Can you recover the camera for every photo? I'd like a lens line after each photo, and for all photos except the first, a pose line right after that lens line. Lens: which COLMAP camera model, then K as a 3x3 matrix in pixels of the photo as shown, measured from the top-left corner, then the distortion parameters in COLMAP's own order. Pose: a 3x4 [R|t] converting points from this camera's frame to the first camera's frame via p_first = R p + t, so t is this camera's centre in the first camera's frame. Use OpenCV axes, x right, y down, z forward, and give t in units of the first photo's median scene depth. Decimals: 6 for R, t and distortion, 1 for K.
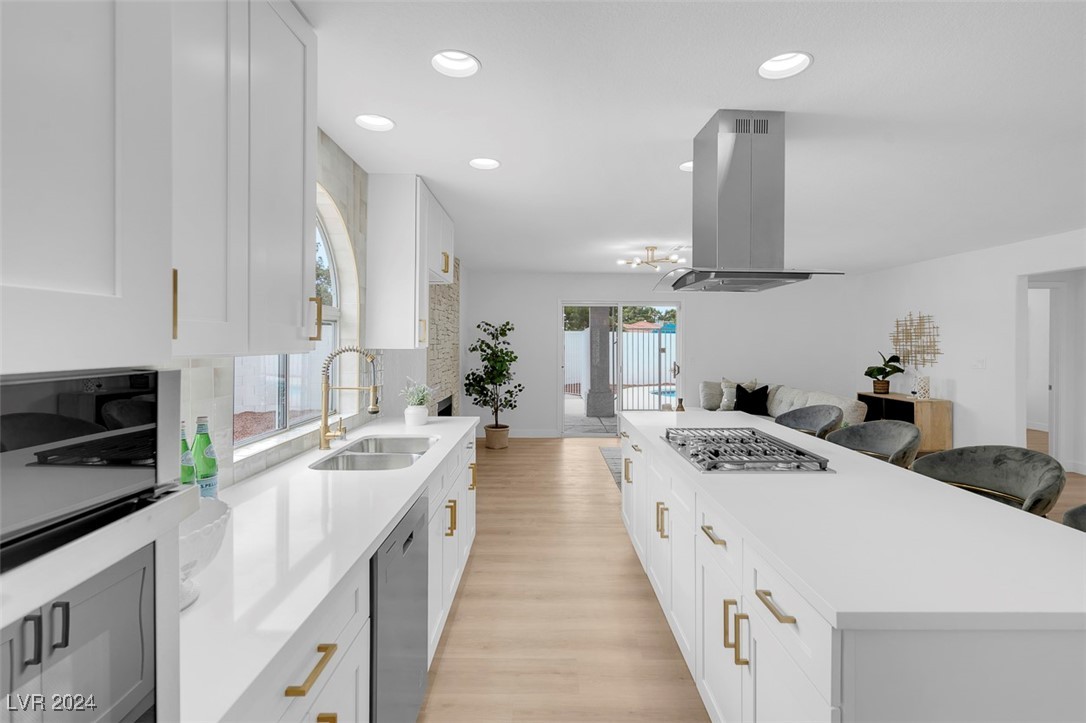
lens RADIAL K [[502.3, 0, 545.4], [0, 502.3, 343.9], [0, 0, 1]] dist [-0.006759, 0.006166]
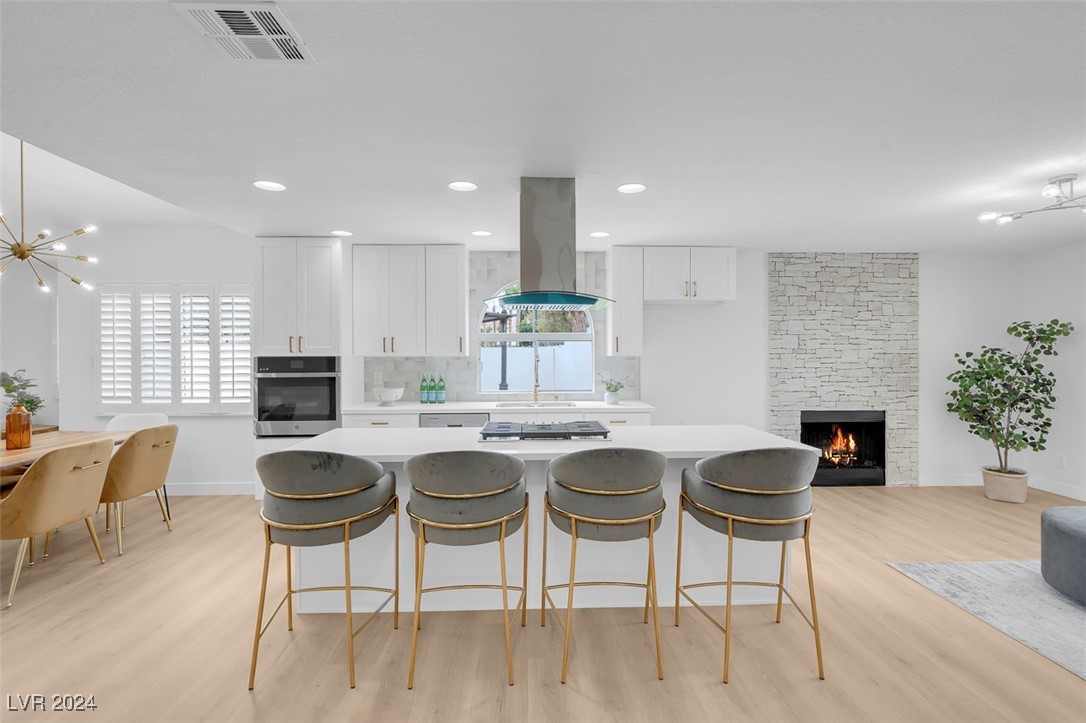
lens RADIAL K [[491.2, 0, 546.7], [0, 491.2, 358.2], [0, 0, 1]] dist [-0.001196, 0.000036]
pose [[0.032120, 0.007200, -0.999458, 1.290611], [-0.000399, 0.999974, 0.007191, 0.004414], [0.999484, 0.000168, 0.032122, 0.744402]]
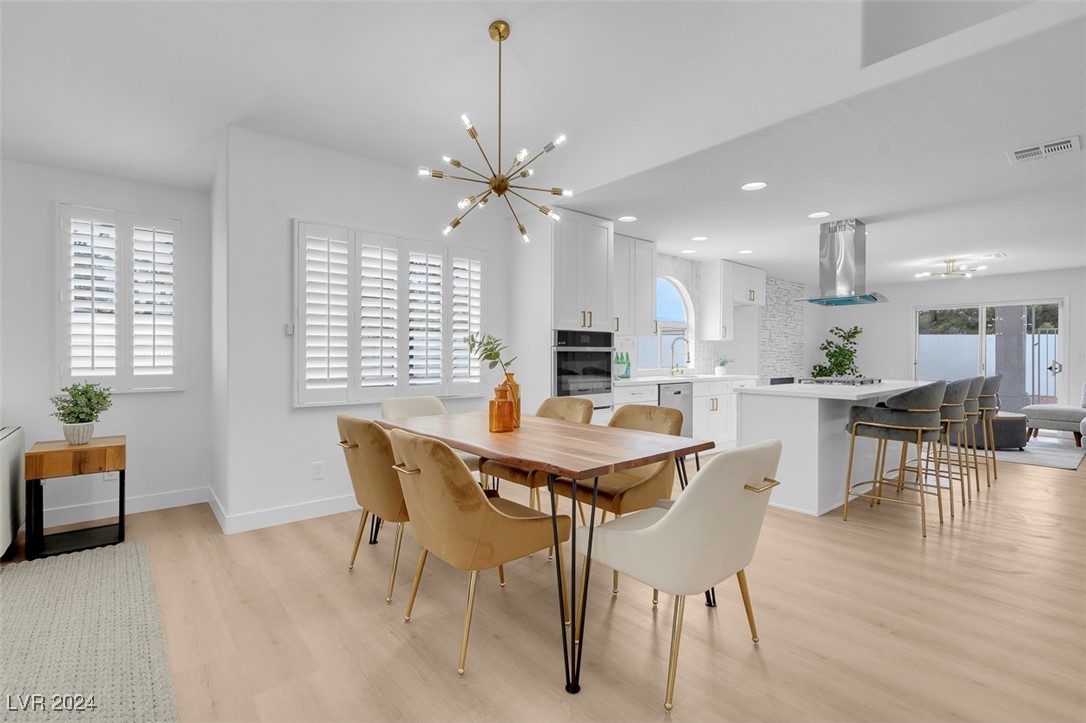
lens RADIAL K [[493.1, 0, 543.0], [0, 493.1, 361.5], [0, 0, 1]] dist [-0.000136, 0.000147]
pose [[0.639939, 0.010143, -0.768359, 0.886683], [-0.004623, 0.999946, 0.009350, 0.085577], [0.768412, -0.002431, 0.639951, -0.946161]]
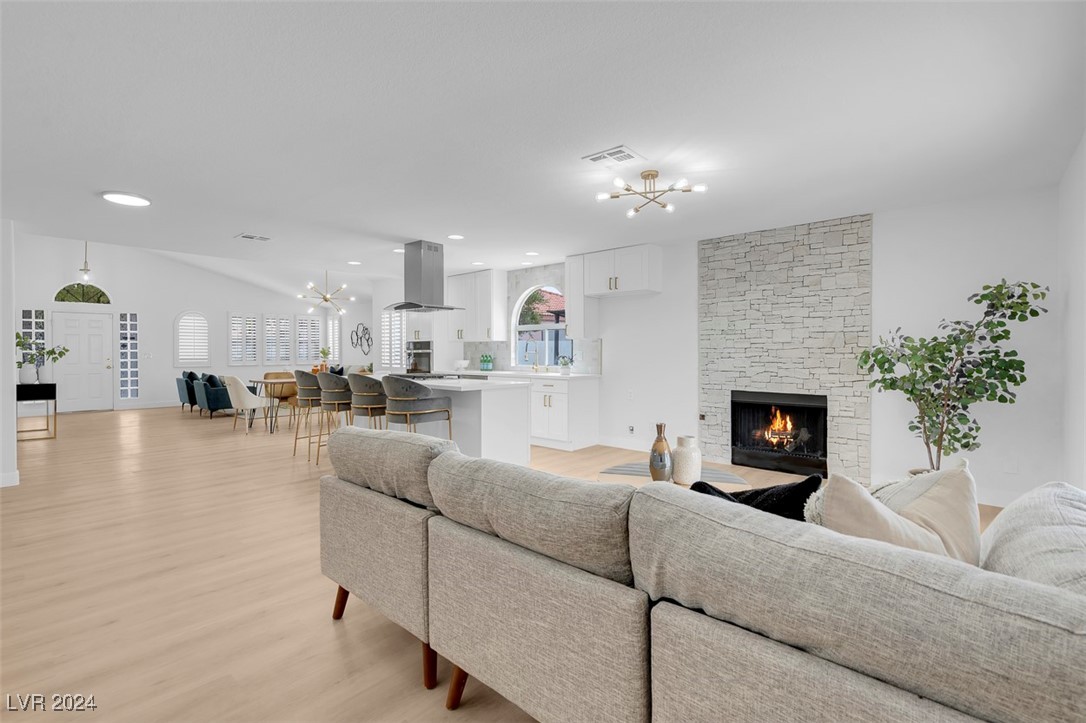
lens RADIAL K [[491.2, 0, 546.7], [0, 491.2, 358.2], [0, 0, 1]] dist [-0.001196, 0.000036]
pose [[-0.666678, 0.005812, -0.745323, 1.352872], [-0.003514, 0.999934, 0.010941, 0.067556], [0.745337, 0.009913, -0.666614, 2.333344]]
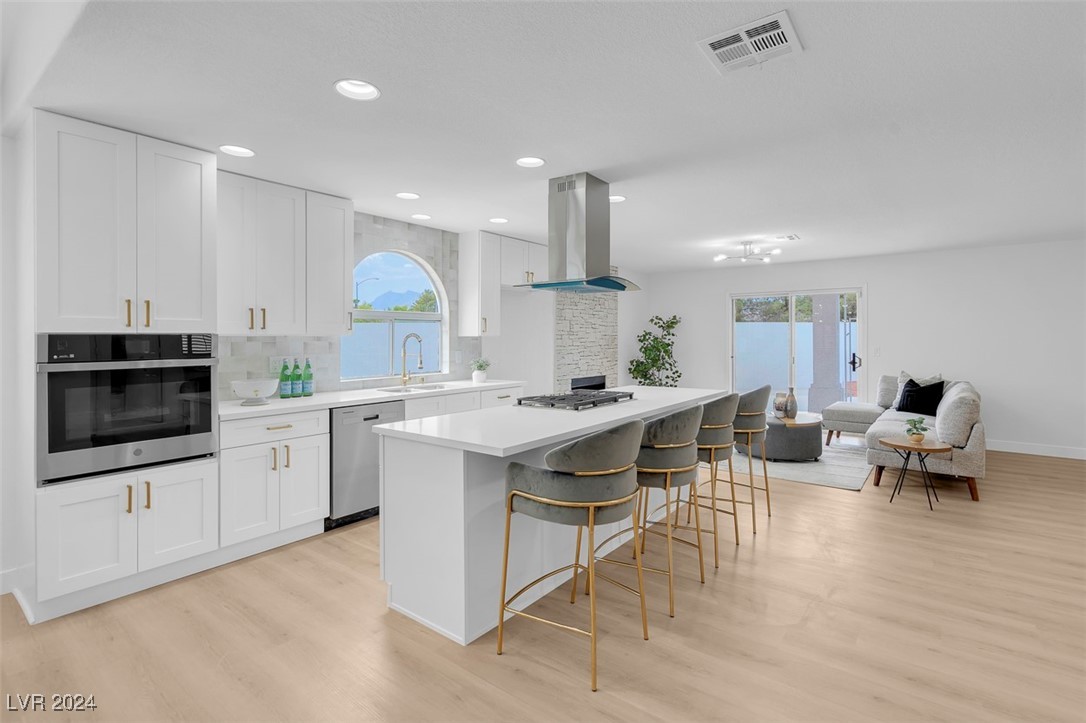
lens RADIAL K [[510.9, 0, 550.1], [0, 510.9, 343.3], [0, 0, 1]] dist [-0.000005, 0.000220]
pose [[0.793404, -0.000153, -0.608696, 0.949109], [0.004176, 0.999978, 0.005191, 0.025096], [0.608681, -0.006661, 0.793387, -0.191080]]
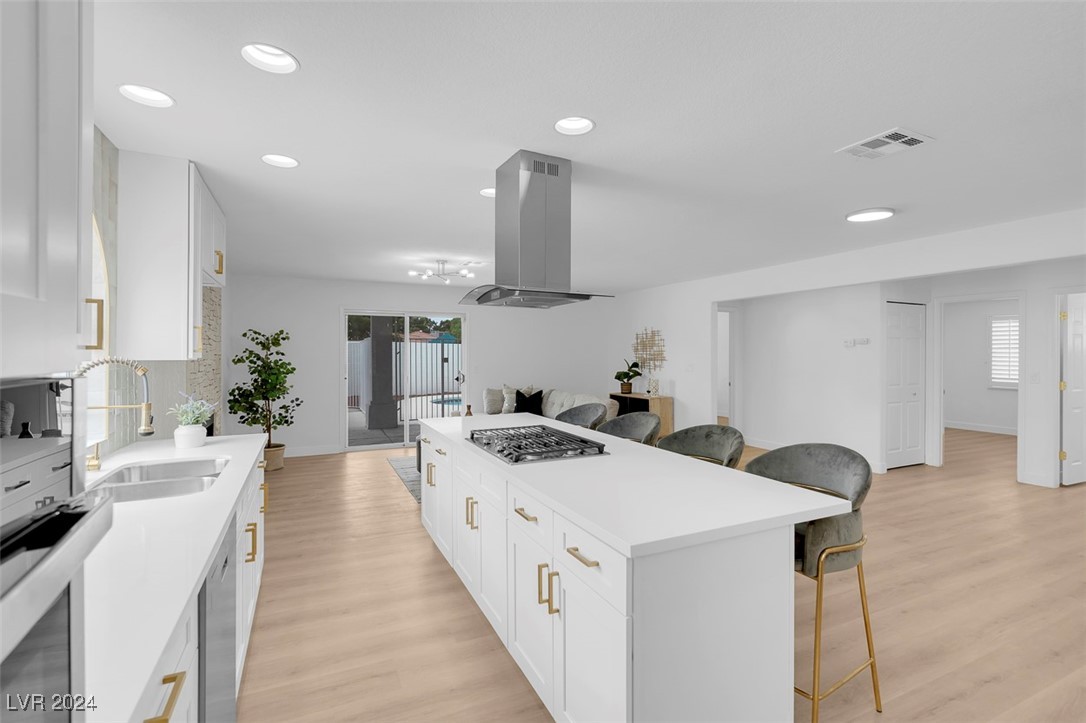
lens RADIAL K [[499.8, 0, 542.4], [0, 499.8, 354.0], [0, 0, 1]] dist [-0.002017, 0.000162]
pose [[0.906540, -0.004610, 0.422095, -0.068019], [0.004800, 0.999988, 0.000611, 0.002059], [-0.422093, 0.001472, 0.906552, -0.044607]]
